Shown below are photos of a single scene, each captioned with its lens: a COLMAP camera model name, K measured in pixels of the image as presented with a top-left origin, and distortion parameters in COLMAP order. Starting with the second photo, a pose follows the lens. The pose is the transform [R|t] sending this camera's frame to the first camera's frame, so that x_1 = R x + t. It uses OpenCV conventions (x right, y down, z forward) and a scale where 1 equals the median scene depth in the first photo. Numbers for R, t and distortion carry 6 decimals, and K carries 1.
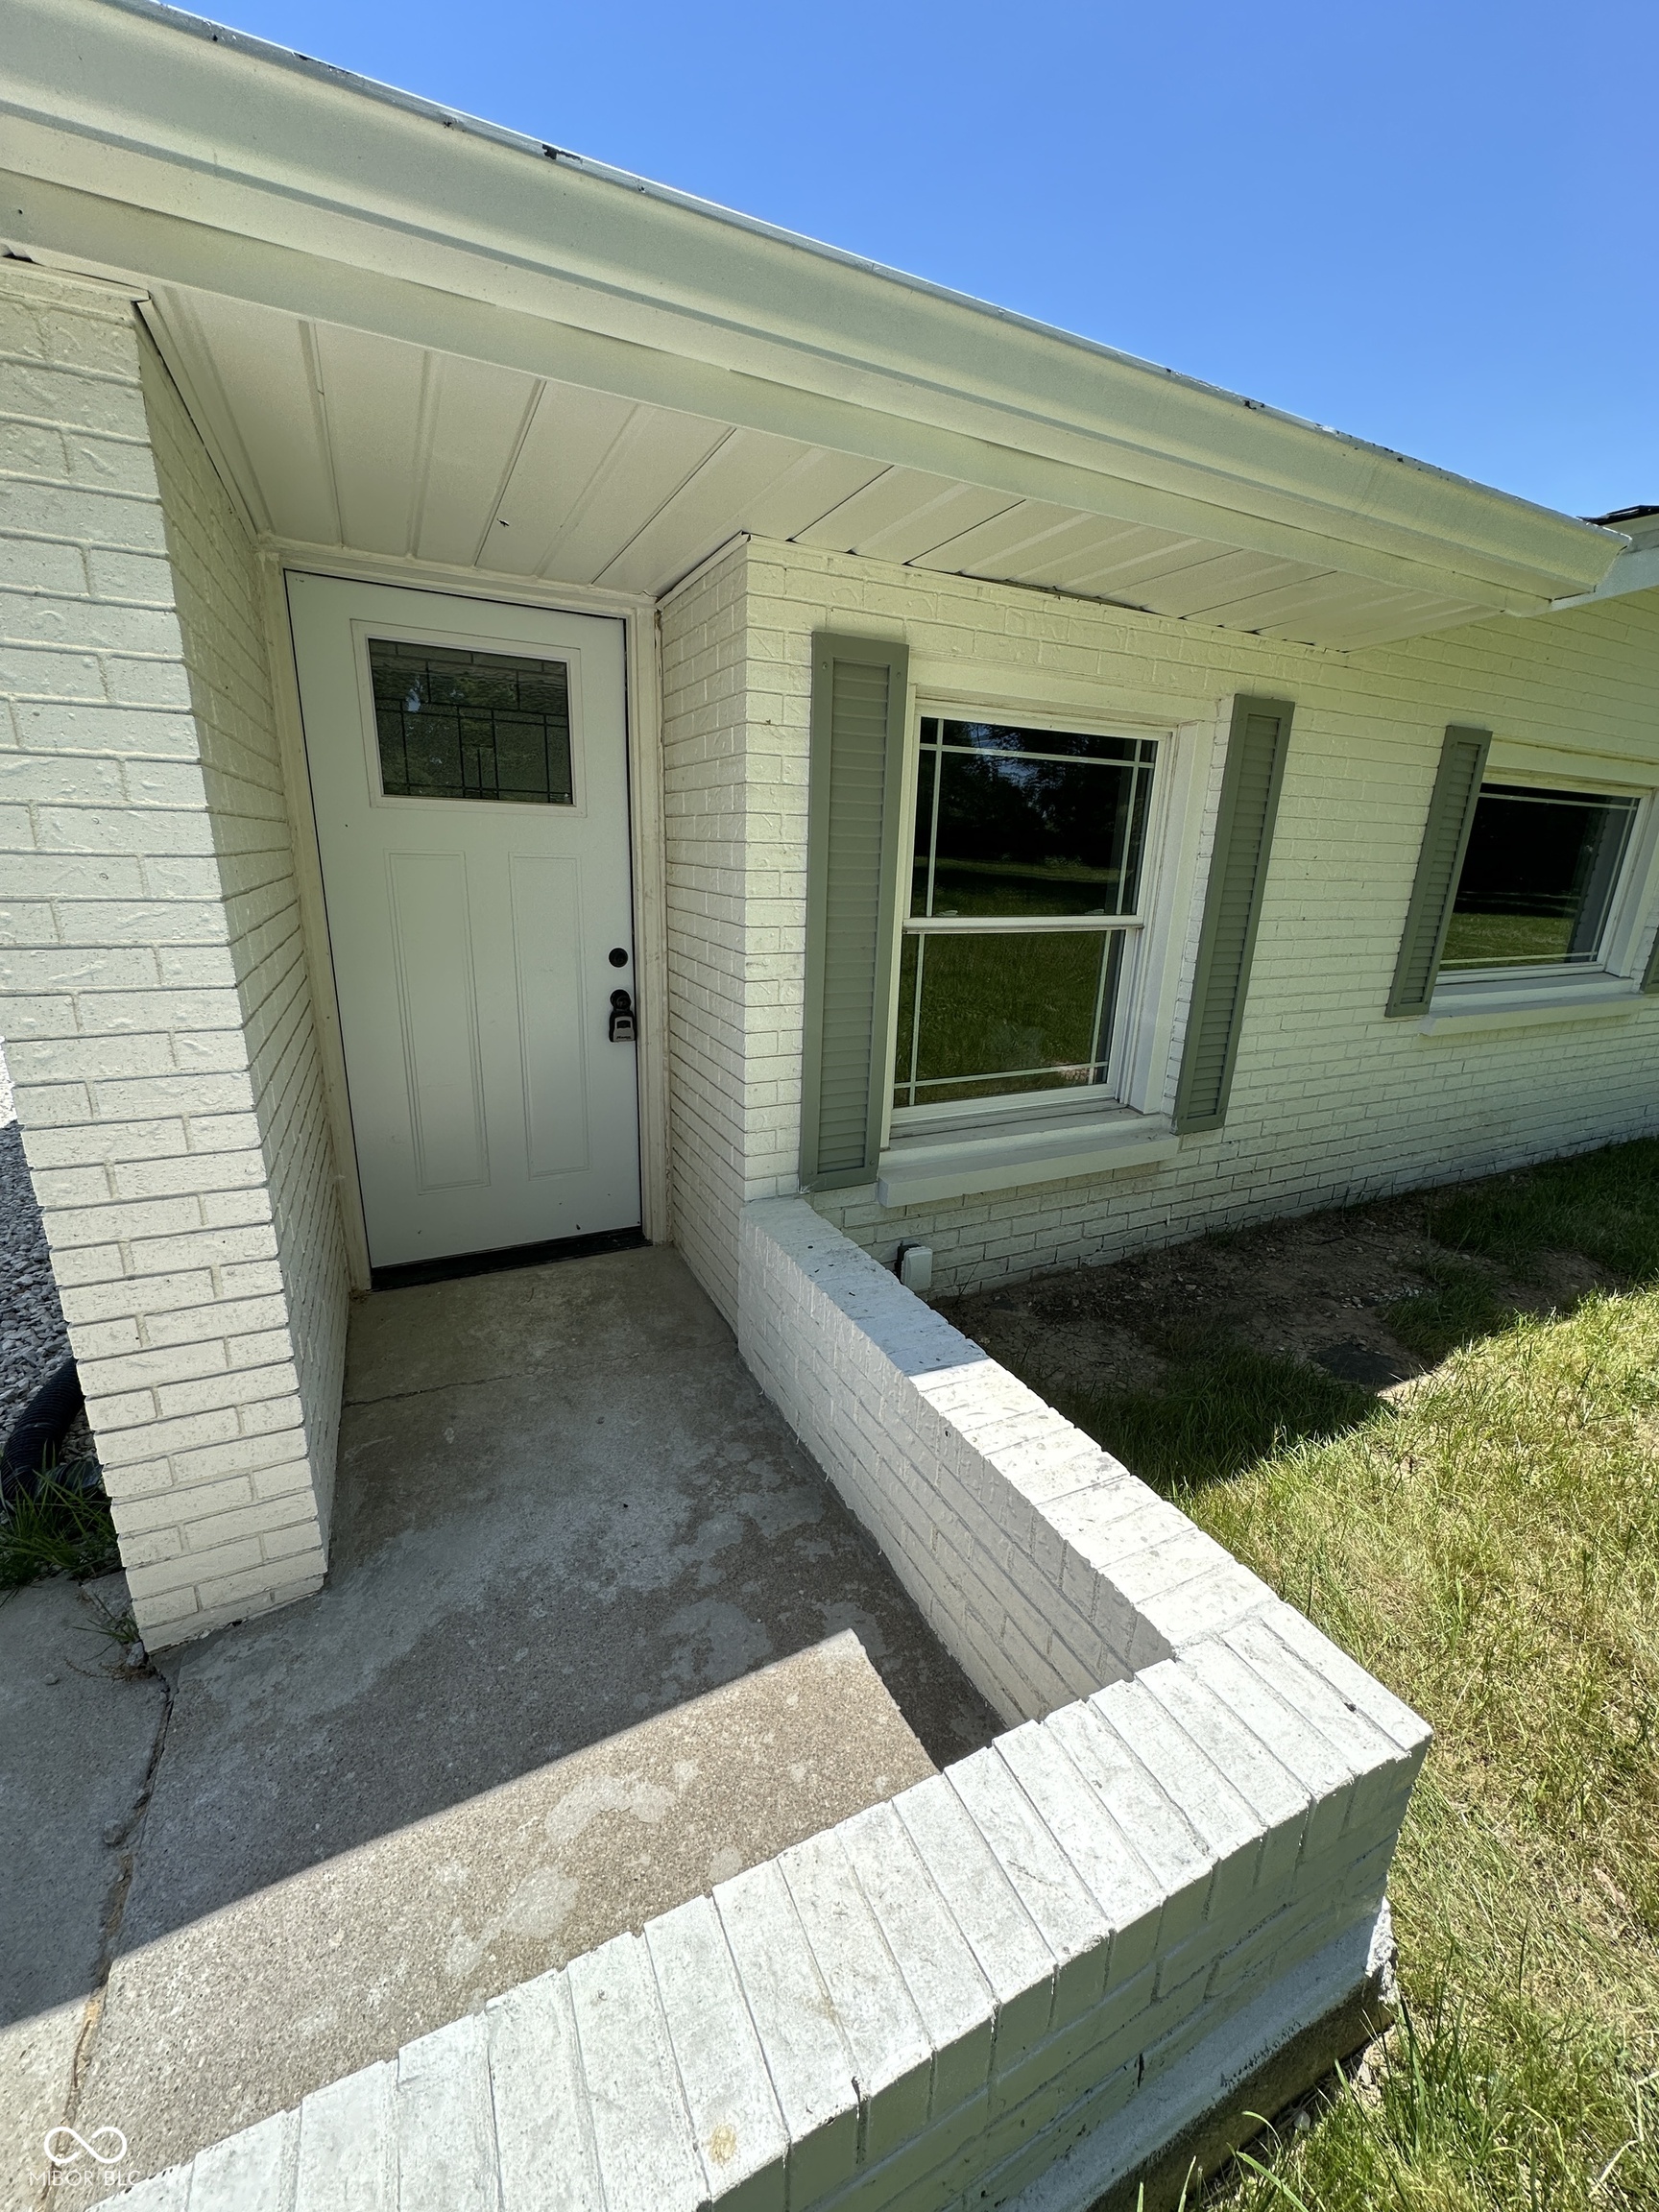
lens RADIAL K [[880.7, 0, 828.7], [0, 880.7, 1103.8], [0, 0, 1]] dist [0.001392, -0.000196]
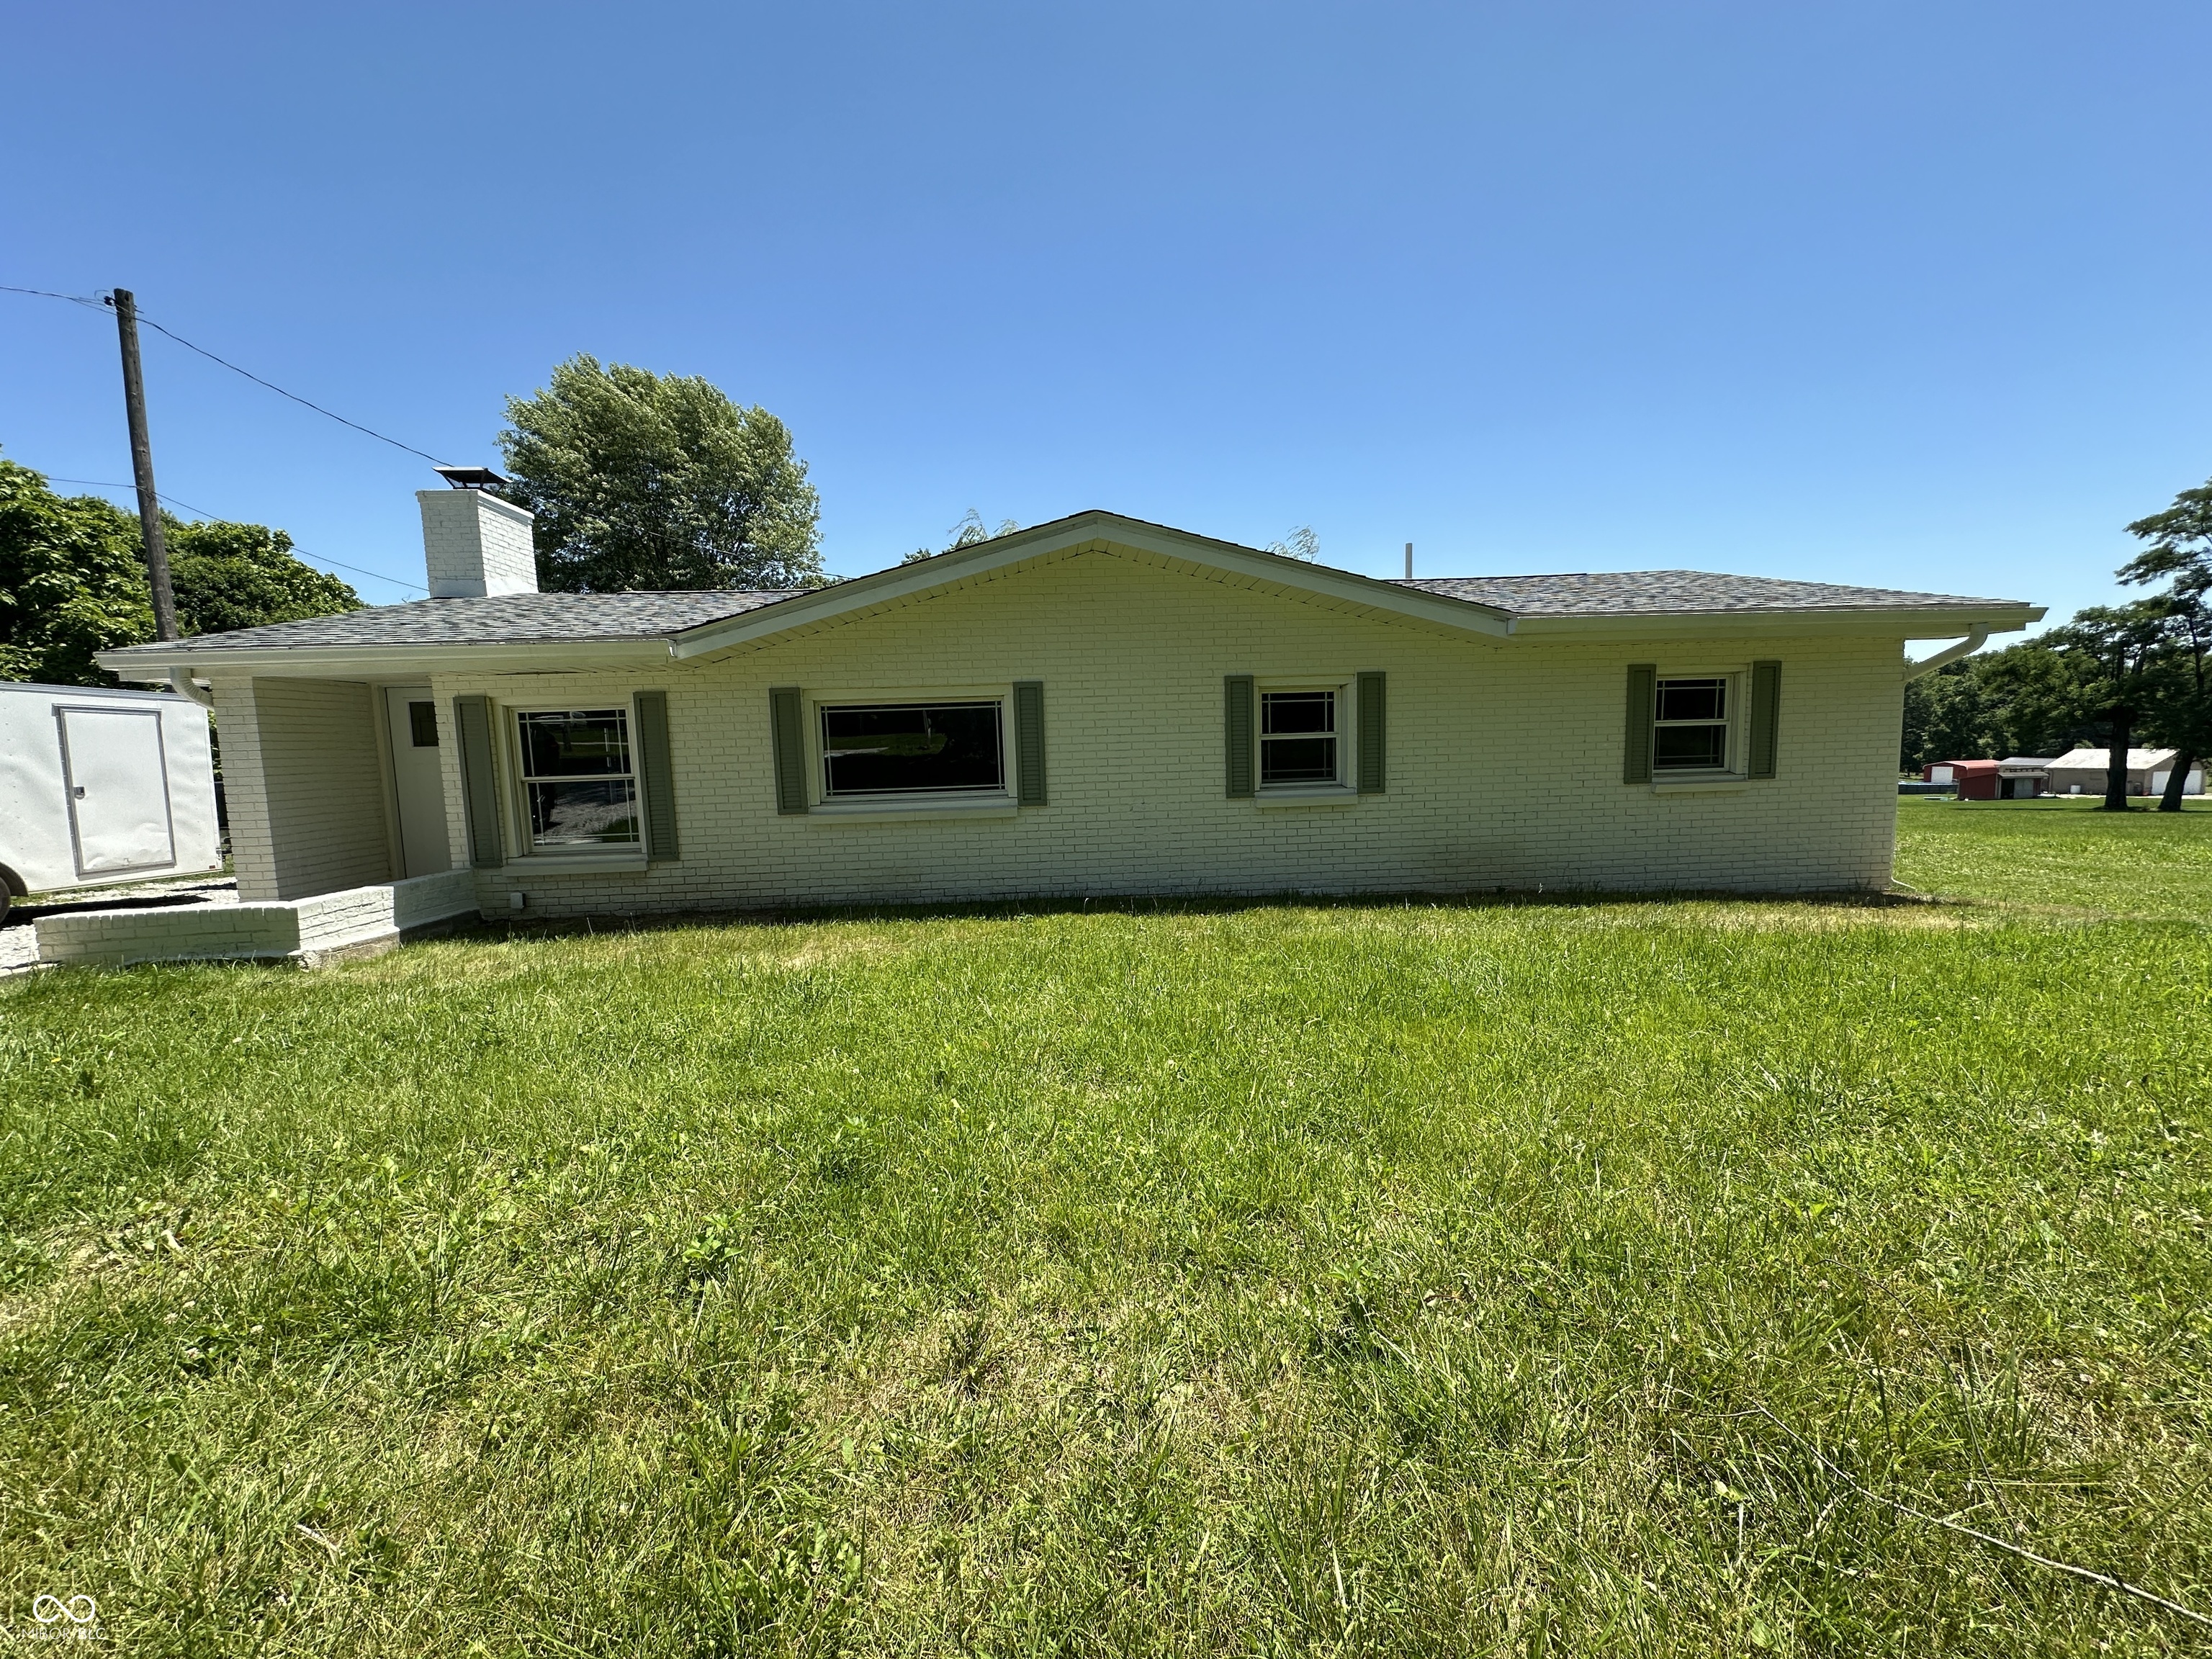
lens RADIAL K [[885.1, 0, 1101.8], [0, 885.1, 831.0], [0, 0, 1]] dist [0.001502, 0.000147]
pose [[0.922532, -0.019520, -0.385427, 3.086536], [-0.050528, 0.984013, -0.170776, 0.380036], [0.382598, 0.177022, 0.906798, -0.922935]]
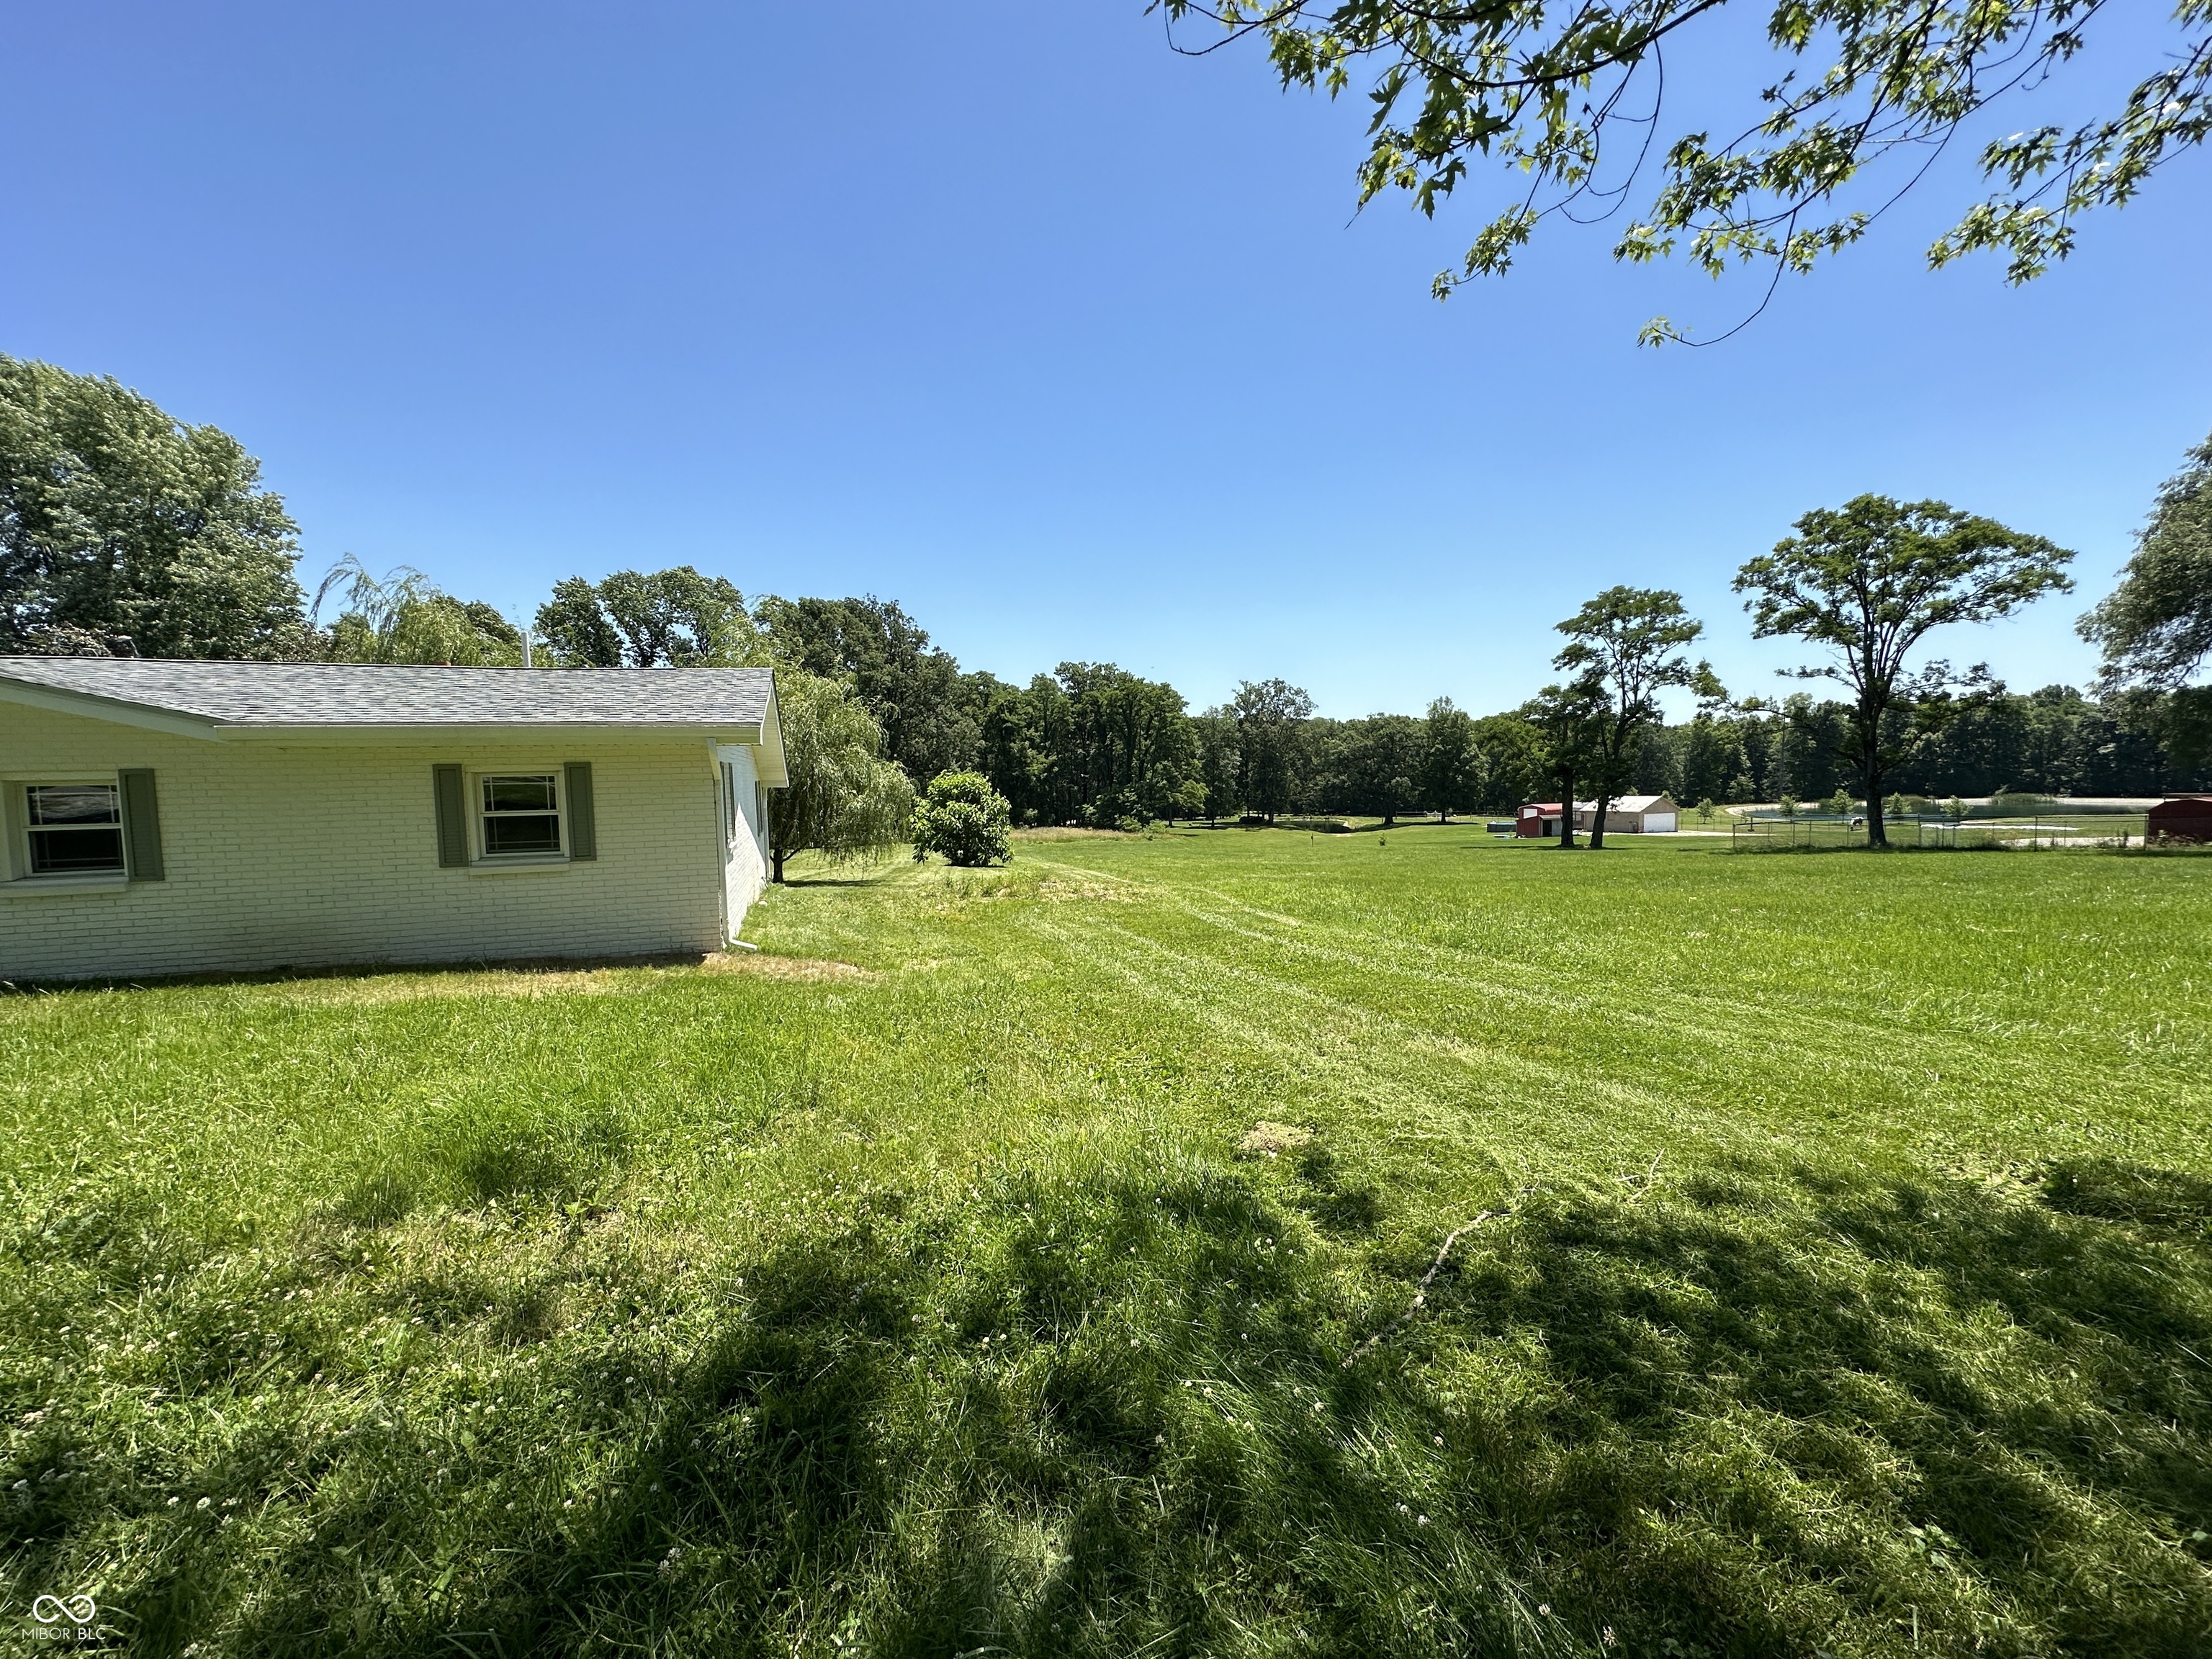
lens RADIAL K [[880.7, 0, 1104.2], [0, 880.7, 830.3], [0, 0, 1]] dist [0.001392, -0.000196]
pose [[0.988902, -0.043306, -0.142116, 6.851939], [0.011290, 0.975713, -0.218761, 0.241717], [0.148138, 0.214729, 0.965374, -0.447137]]
